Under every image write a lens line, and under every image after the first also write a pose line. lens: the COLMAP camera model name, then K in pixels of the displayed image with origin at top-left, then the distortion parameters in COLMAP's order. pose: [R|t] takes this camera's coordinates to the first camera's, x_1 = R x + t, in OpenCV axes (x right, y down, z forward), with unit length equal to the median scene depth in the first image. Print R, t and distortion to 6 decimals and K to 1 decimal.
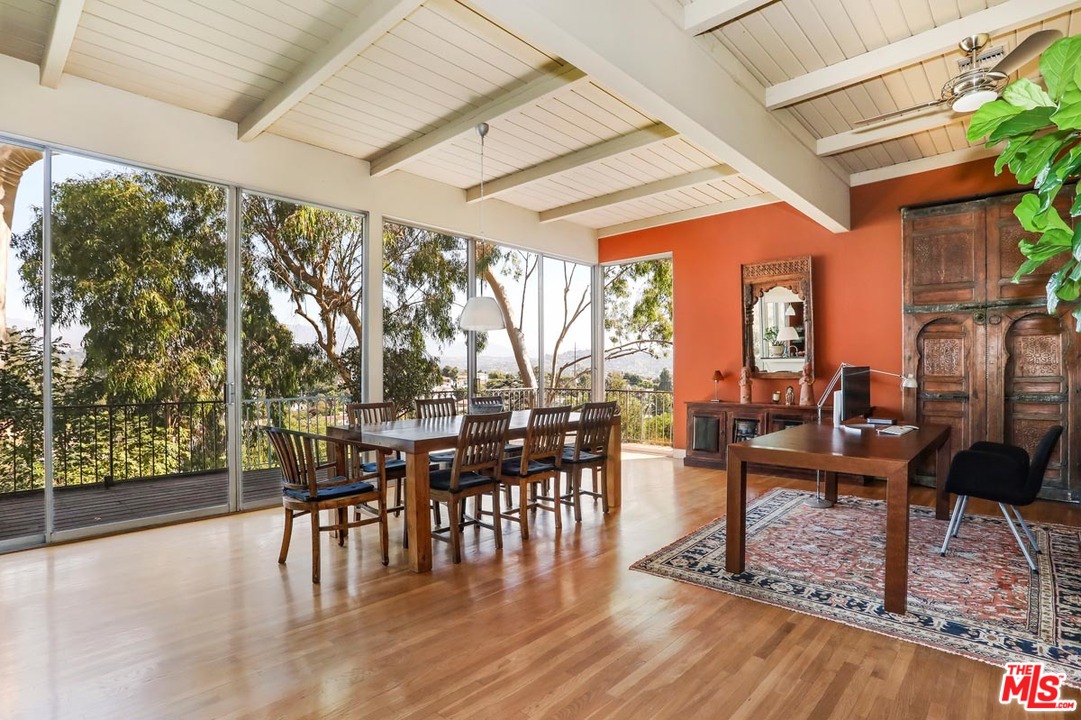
lens RADIAL K [[564.1, 0, 544.6], [0, 564.1, 362.1], [0, 0, 1]] dist [-0.006447, 0.007660]
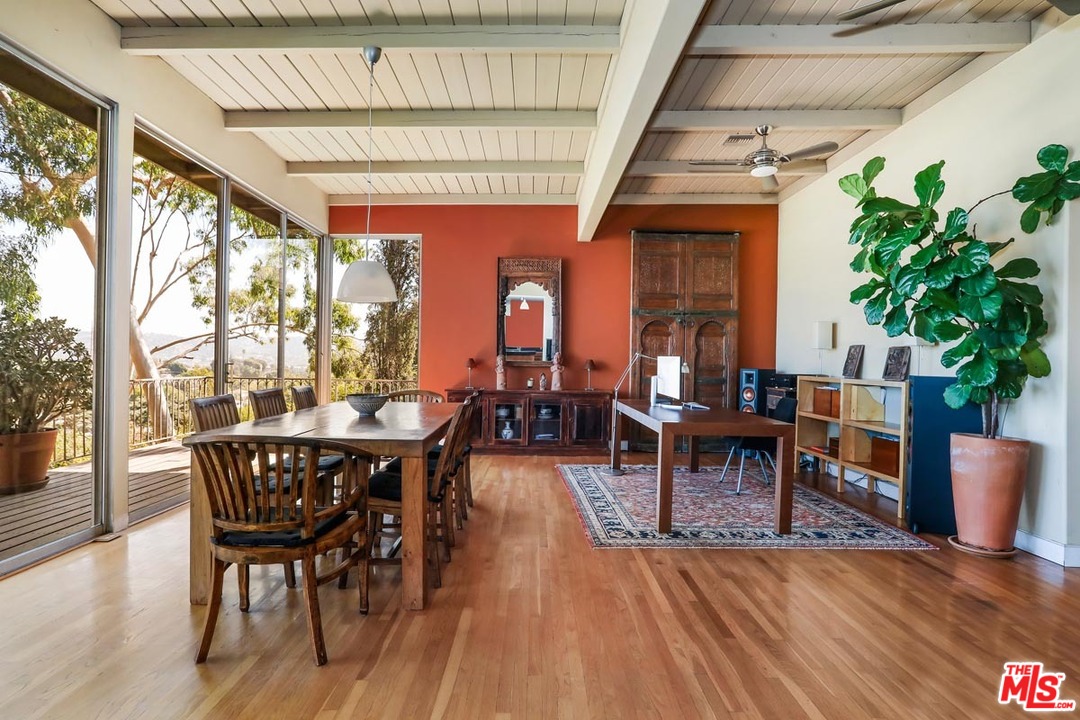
lens RADIAL K [[587.0, 0, 524.9], [0, 587.0, 359.2], [0, 0, 1]] dist [-0.034865, 0.008360]
pose [[0.751018, 0.015165, 0.660107, -0.603151], [-0.023627, 0.999713, 0.003914, 0.019089], [-0.659859, -0.018536, 0.751161, 0.268965]]
